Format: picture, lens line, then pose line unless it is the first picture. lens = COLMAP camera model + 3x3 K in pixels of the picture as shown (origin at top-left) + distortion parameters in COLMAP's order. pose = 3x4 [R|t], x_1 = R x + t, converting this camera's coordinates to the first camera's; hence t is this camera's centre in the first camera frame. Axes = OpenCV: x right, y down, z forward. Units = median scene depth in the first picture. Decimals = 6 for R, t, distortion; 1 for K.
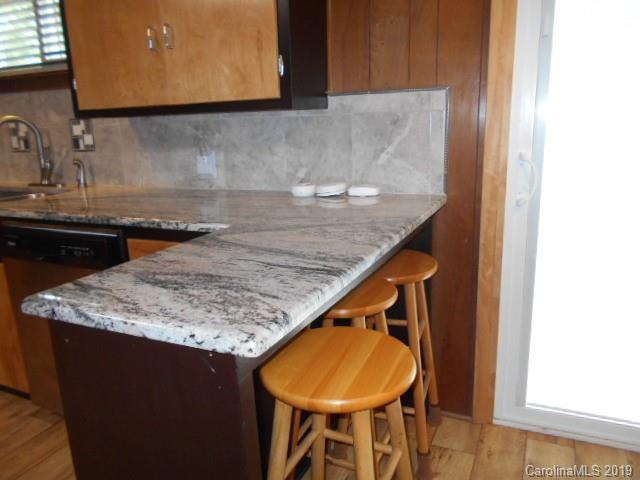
lens RADIAL K [[501.0, 0, 320.3], [0, 501.0, 240.6], [0, 0, 1]] dist [-0.049125, 0.054522]
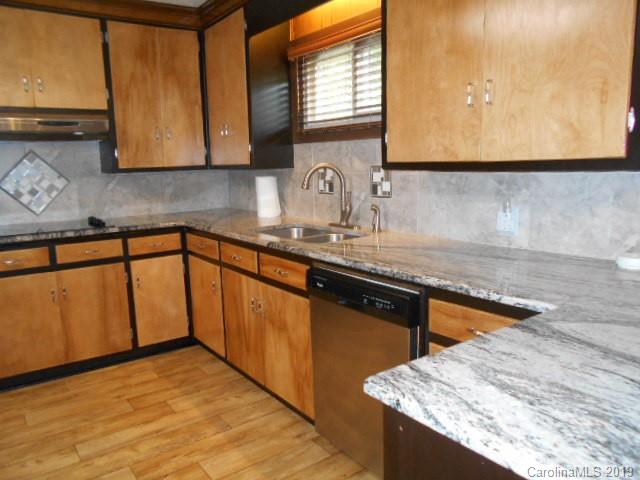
lens RADIAL K [[501.0, 0, 316.7], [0, 501.0, 242.5], [0, 0, 1]] dist [-0.049125, 0.054522]
pose [[0.868241, 0.082095, -0.489303, -0.100968], [-0.113599, 0.992911, -0.034984, -0.049440], [0.482962, 0.085959, 0.871412, 0.025739]]
